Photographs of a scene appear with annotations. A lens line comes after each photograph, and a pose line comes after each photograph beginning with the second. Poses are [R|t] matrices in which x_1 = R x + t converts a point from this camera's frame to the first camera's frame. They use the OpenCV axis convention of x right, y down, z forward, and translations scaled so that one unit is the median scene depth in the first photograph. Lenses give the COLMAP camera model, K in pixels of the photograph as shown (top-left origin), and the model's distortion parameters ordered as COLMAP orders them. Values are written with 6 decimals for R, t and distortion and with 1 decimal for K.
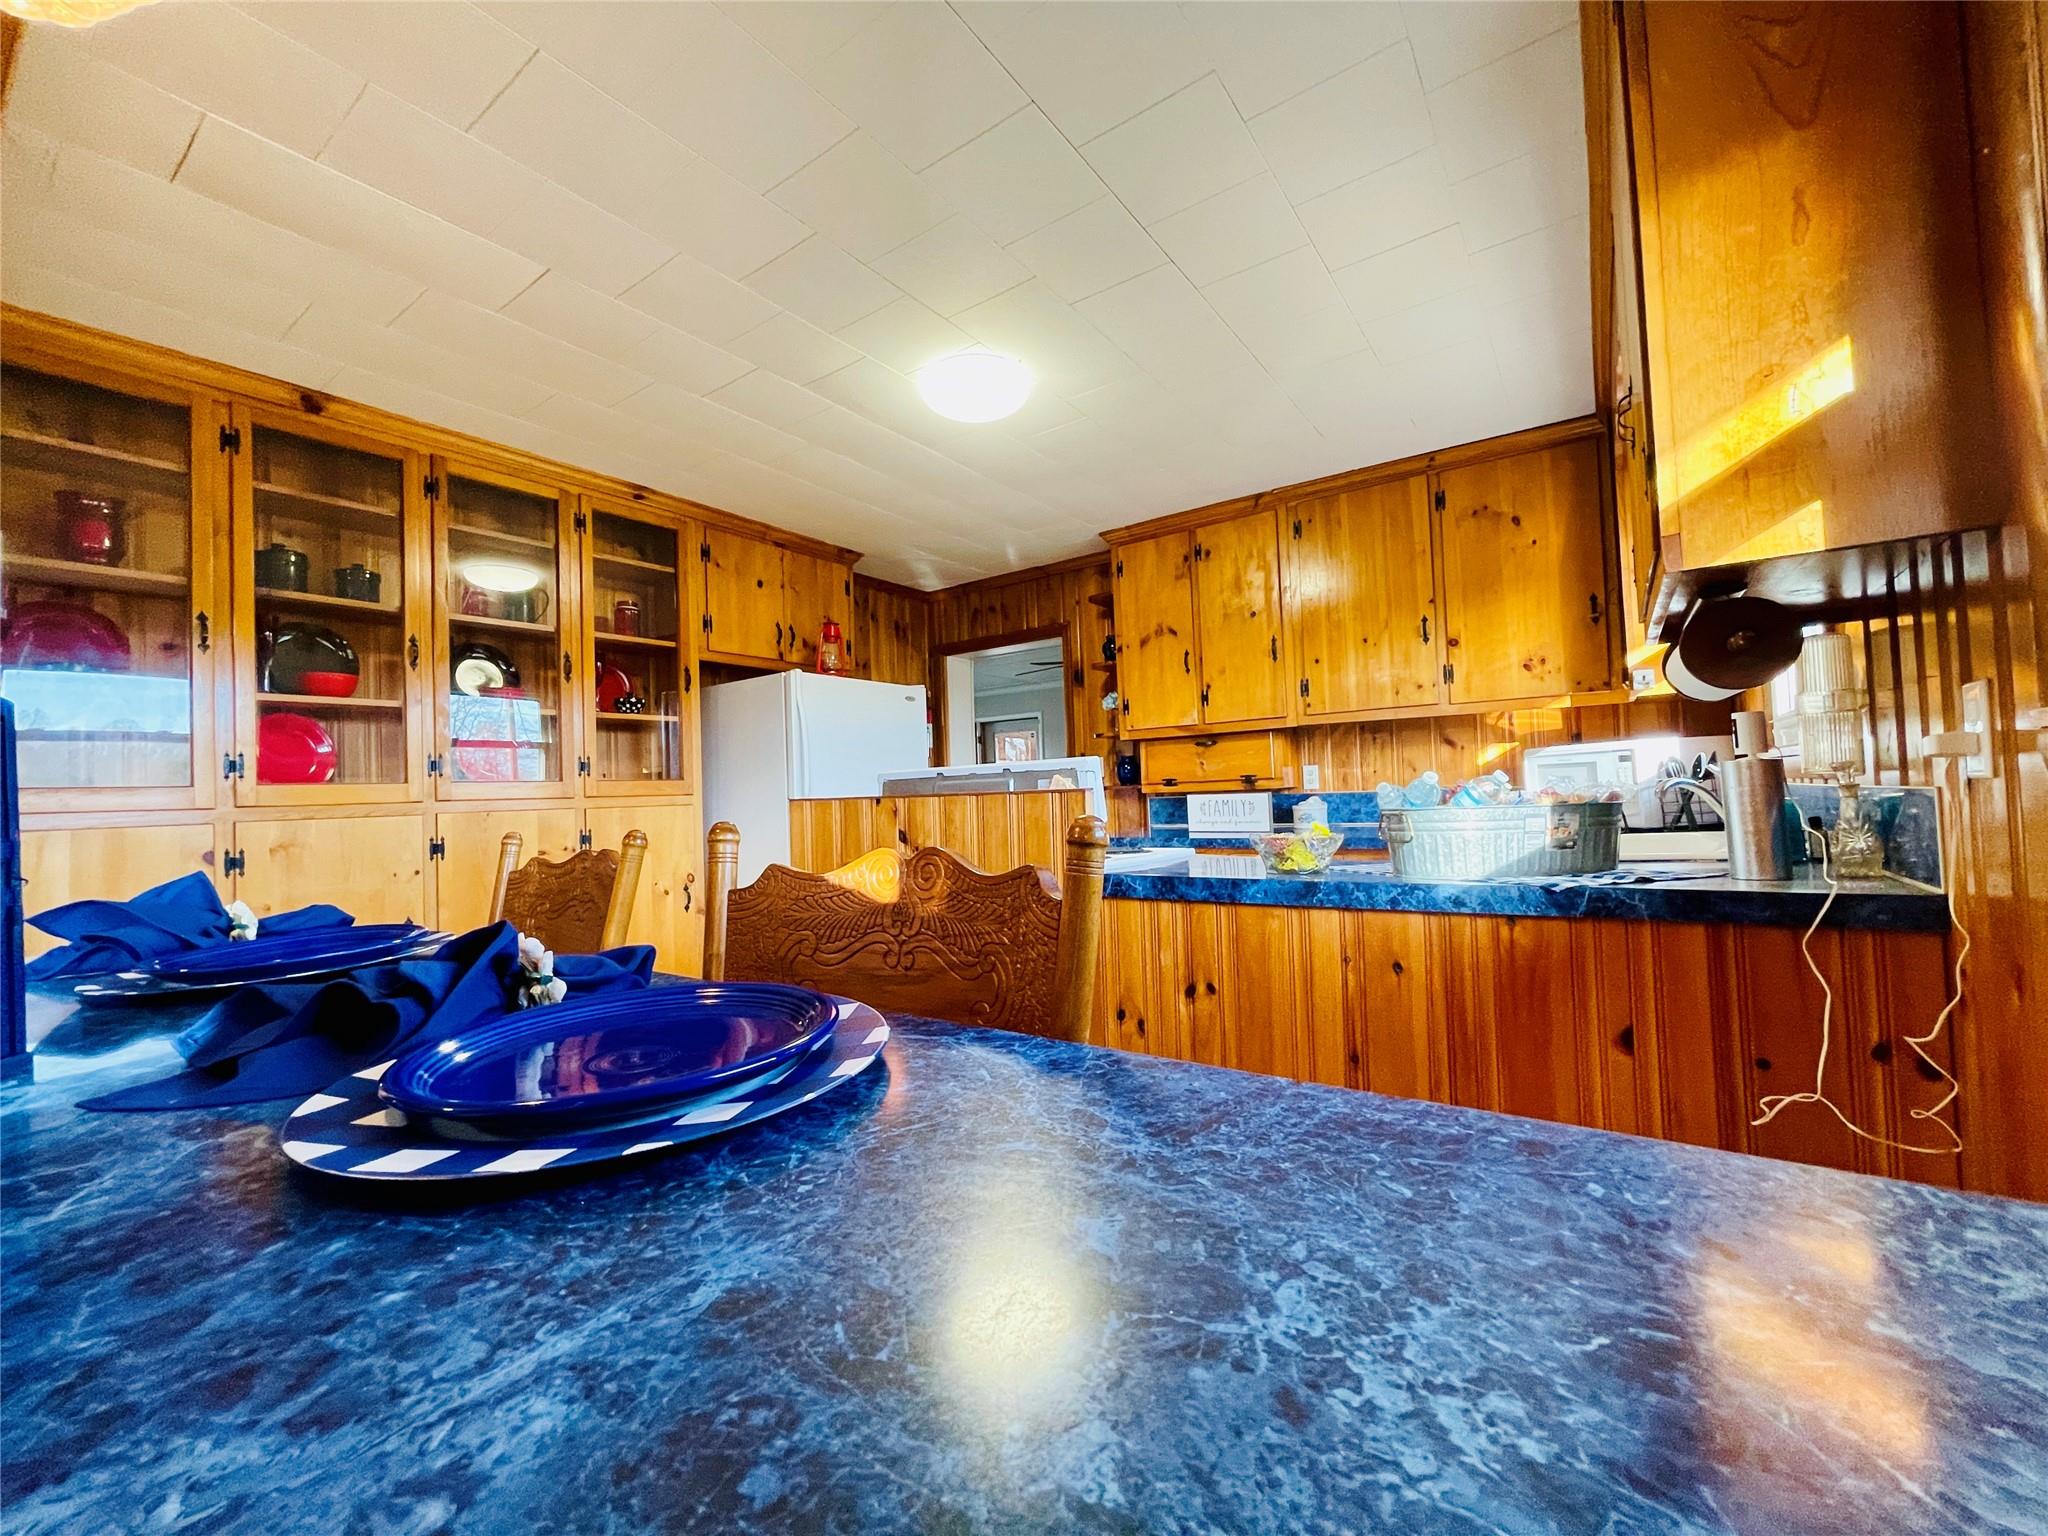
lens RADIAL K [[833.1, 0, 1036.1], [0, 833.1, 763.1], [0, 0, 1]] dist [-0.002505, 0.000998]
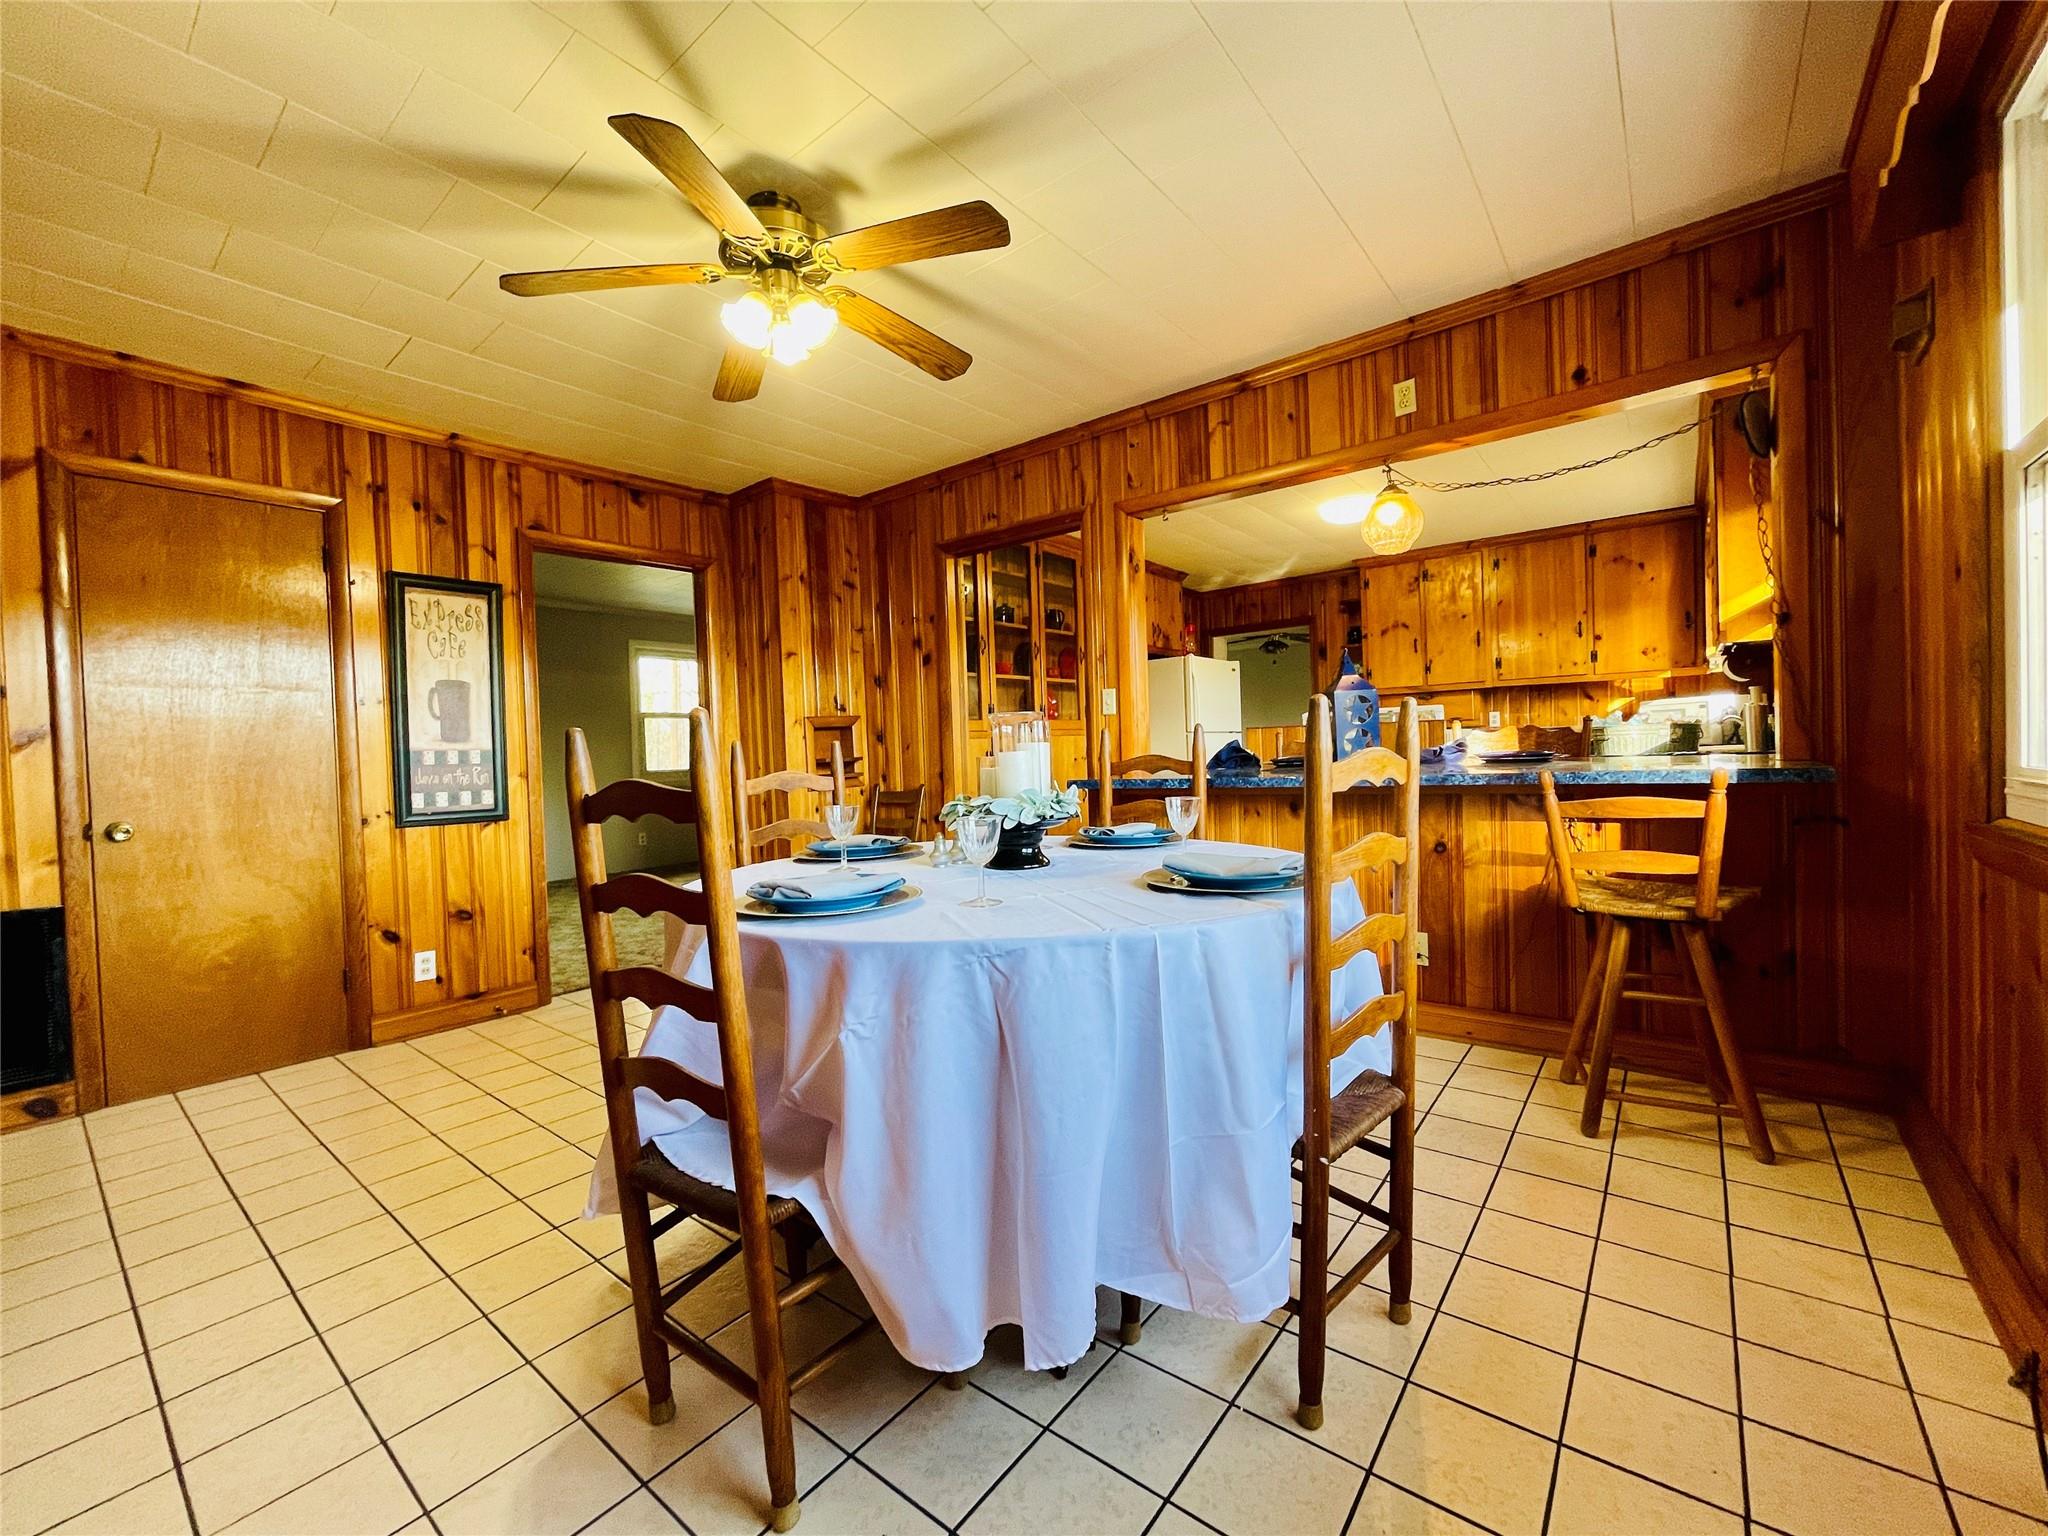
lens RADIAL K [[833.1, 0, 1039.5], [0, 833.1, 763.1], [0, 0, 1]] dist [-0.002505, 0.000998]
pose [[0.998479, 0.003117, -0.055041, -0.487063], [0.000228, 0.998158, 0.060671, 0.004423], [0.055129, -0.060591, 0.996639, -0.686731]]
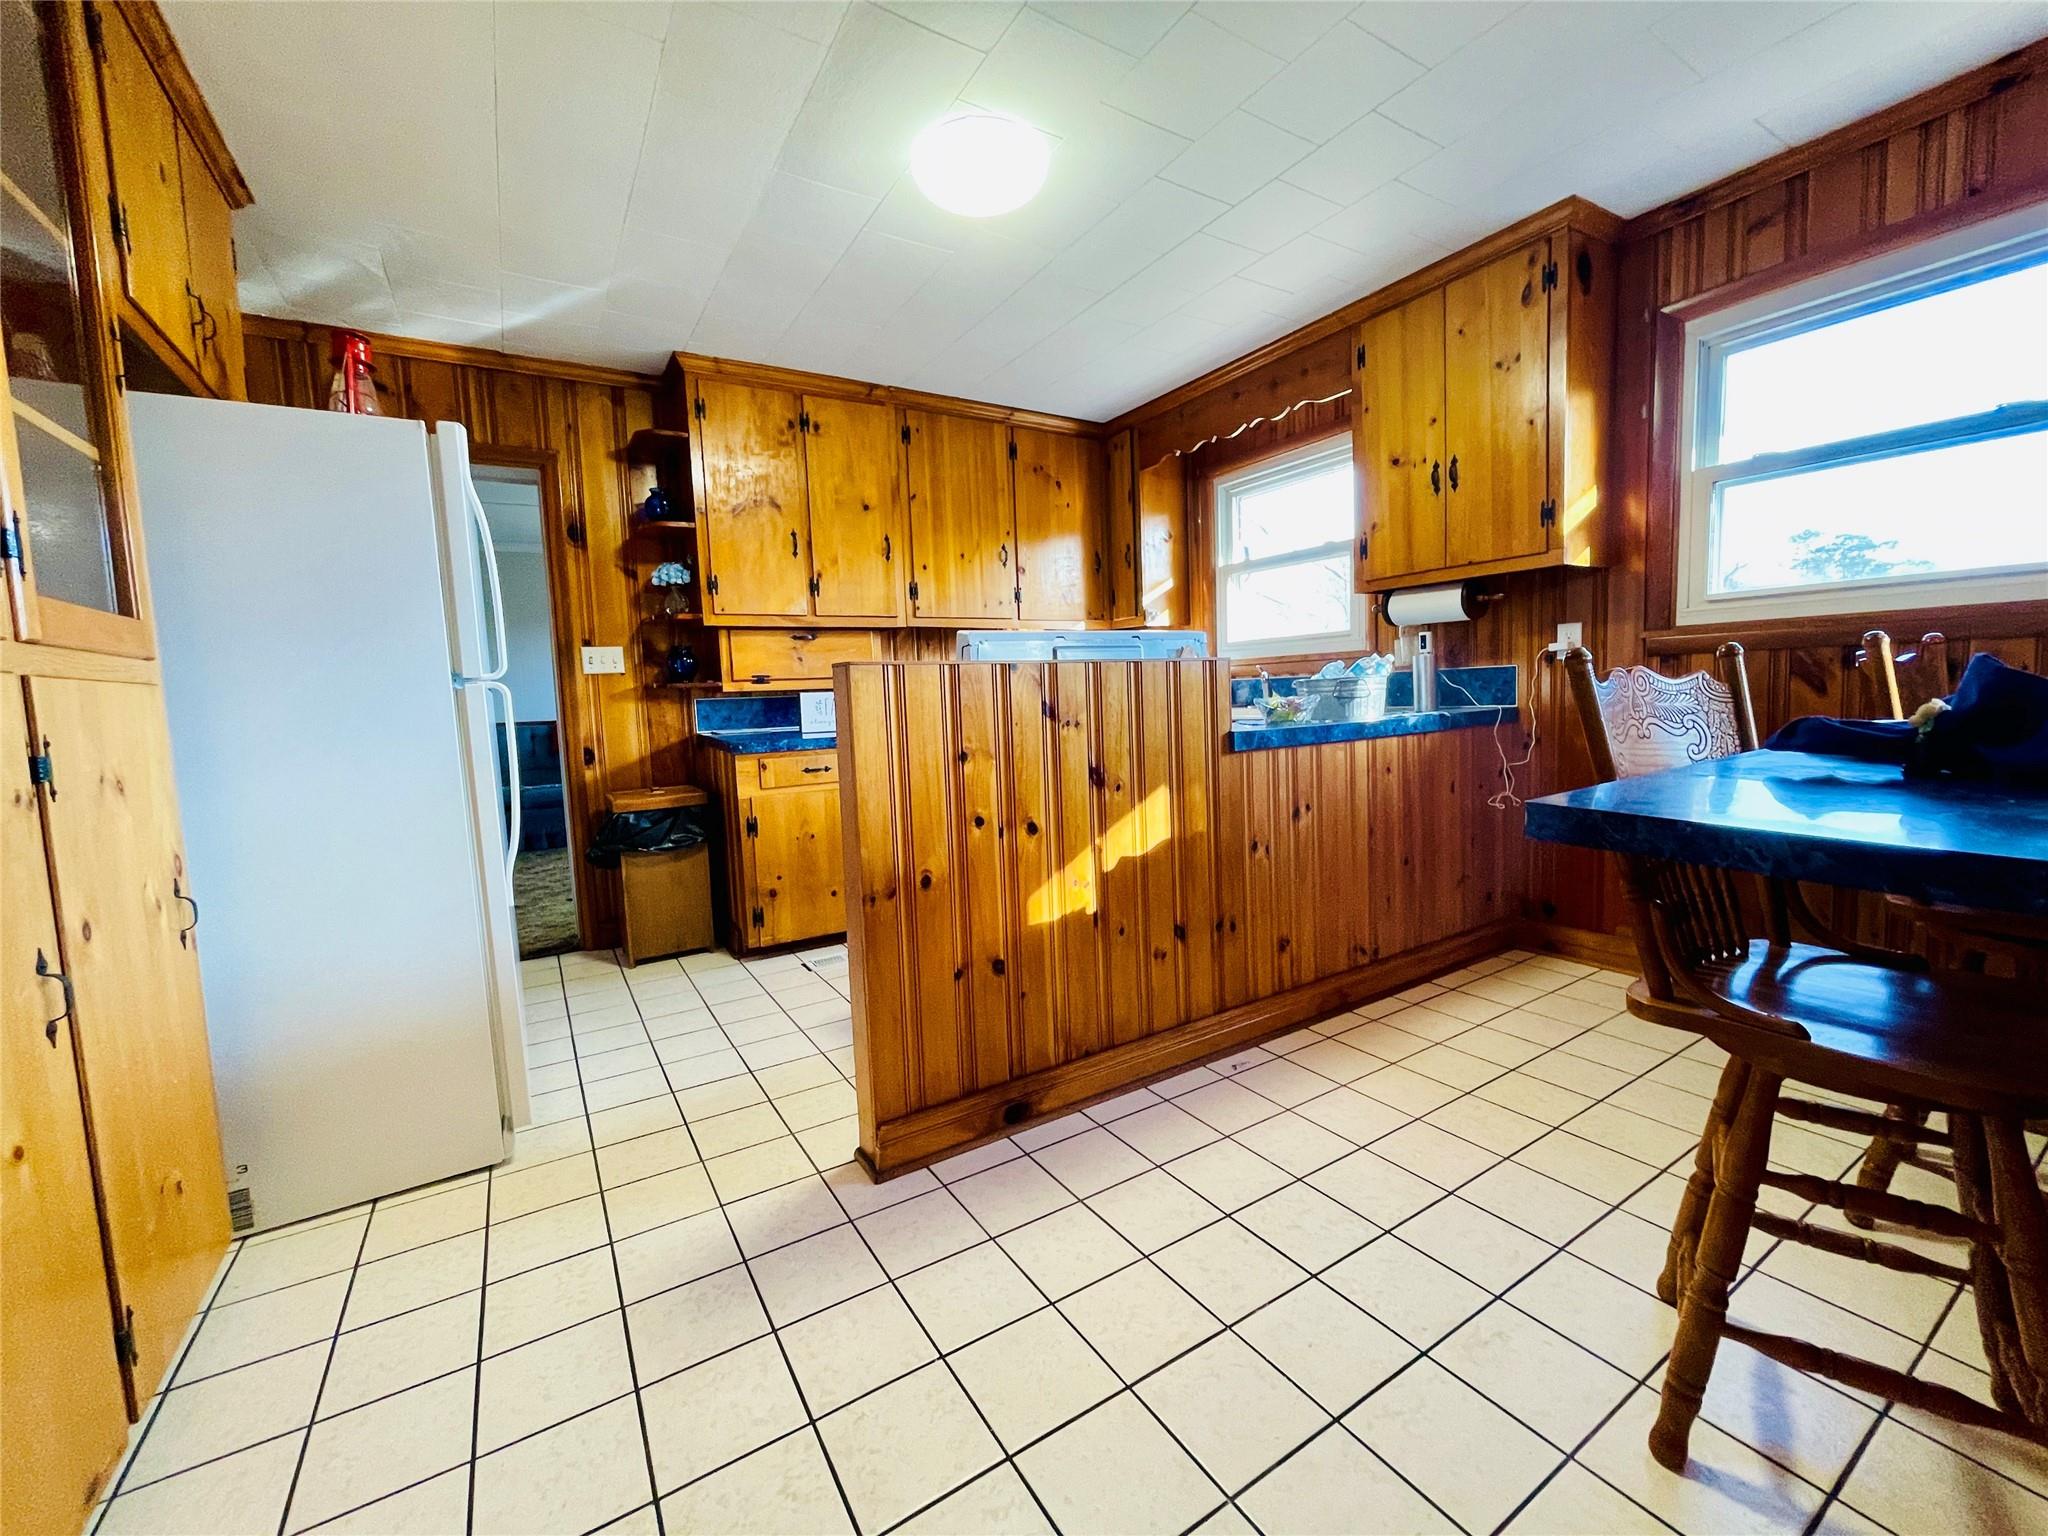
lens RADIAL K [[833.1, 0, 1038.7], [0, 833.1, 761.6], [0, 0, 1]] dist [-0.002505, 0.000998]
pose [[0.380348, -0.059627, 0.922919, -0.615878], [-0.007399, 0.997691, 0.067507, 0.054360], [-0.924814, -0.032505, 0.379029, 0.454434]]
